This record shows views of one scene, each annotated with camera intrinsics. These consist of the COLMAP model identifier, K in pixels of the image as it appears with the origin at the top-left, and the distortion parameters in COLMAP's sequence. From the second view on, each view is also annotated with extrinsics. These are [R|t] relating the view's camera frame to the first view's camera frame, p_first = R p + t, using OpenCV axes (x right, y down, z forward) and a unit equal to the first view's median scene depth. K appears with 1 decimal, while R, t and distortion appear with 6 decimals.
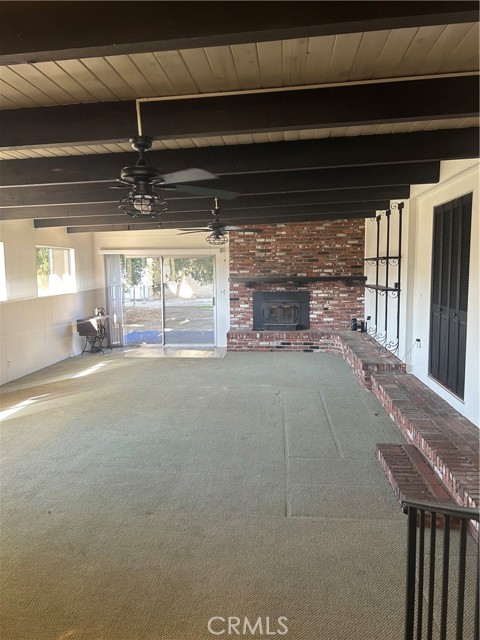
lens RADIAL K [[473.5, 0, 238.4], [0, 473.5, 314.7], [0, 0, 1]] dist [0.034695, -0.030416]
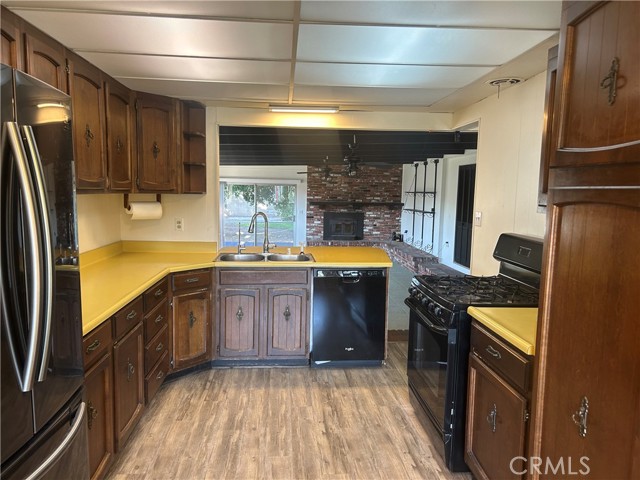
lens RADIAL K [[473.5, 0, 319.4], [0, 473.5, 245.1], [0, 0, 1]] dist [0.034695, -0.030416]
pose [[0.983118, 0.008495, 0.182775, -0.238544], [-0.012111, 0.999752, 0.018677, 0.022947], [-0.182571, -0.020575, 0.982977, -0.366027]]
